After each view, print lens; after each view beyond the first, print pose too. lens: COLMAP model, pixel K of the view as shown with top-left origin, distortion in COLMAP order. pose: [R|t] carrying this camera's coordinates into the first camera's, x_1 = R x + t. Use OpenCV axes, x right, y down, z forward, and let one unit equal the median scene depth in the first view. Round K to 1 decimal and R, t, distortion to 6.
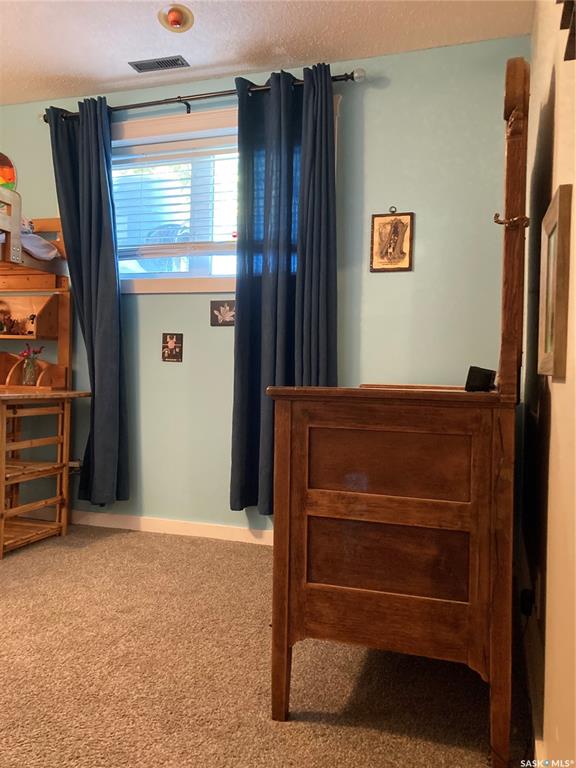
lens RADIAL K [[638.2, 0, 288.5], [0, 638.2, 387.0], [0, 0, 1]] dist [0.037820, -0.024906]
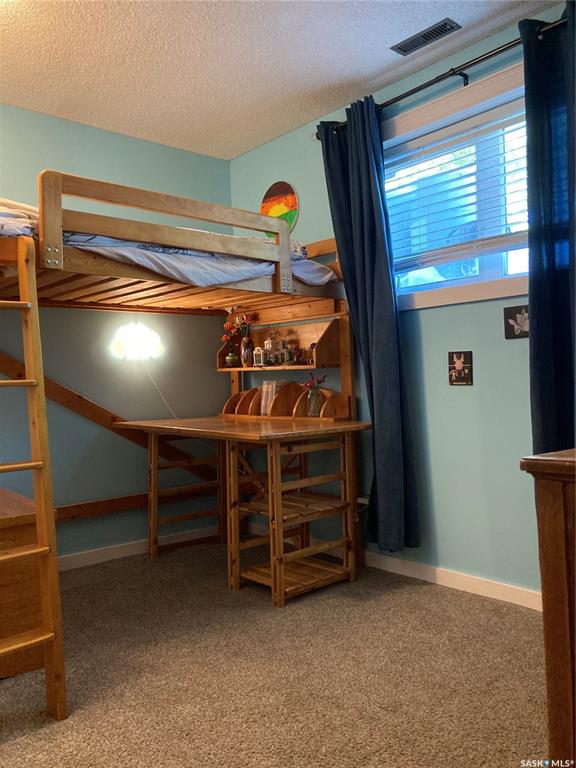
lens RADIAL K [[638.2, 0, 287.2], [0, 638.2, 380.7], [0, 0, 1]] dist [0.037820, -0.024906]
pose [[0.860900, -0.050667, -0.506245, 0.047069], [0.043306, 0.998715, -0.026311, -0.034328], [0.506928, 0.000727, 0.861988, 0.167755]]
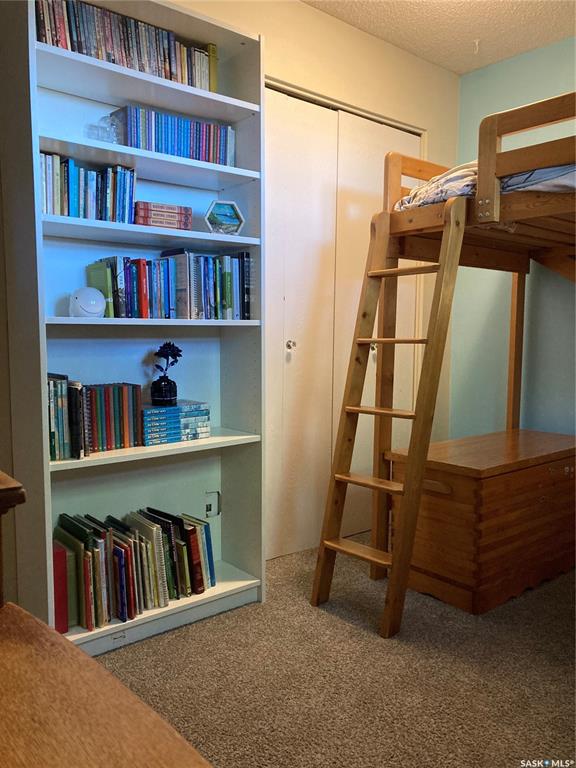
lens RADIAL K [[638.2, 0, 288.1], [0, 638.2, 384.5], [0, 0, 1]] dist [0.037820, -0.024906]
pose [[-0.522378, 0.047480, -0.851391, 0.161608], [-0.029760, 0.996825, 0.073850, -0.058218], [0.852195, 0.063915, -0.519306, 0.789069]]
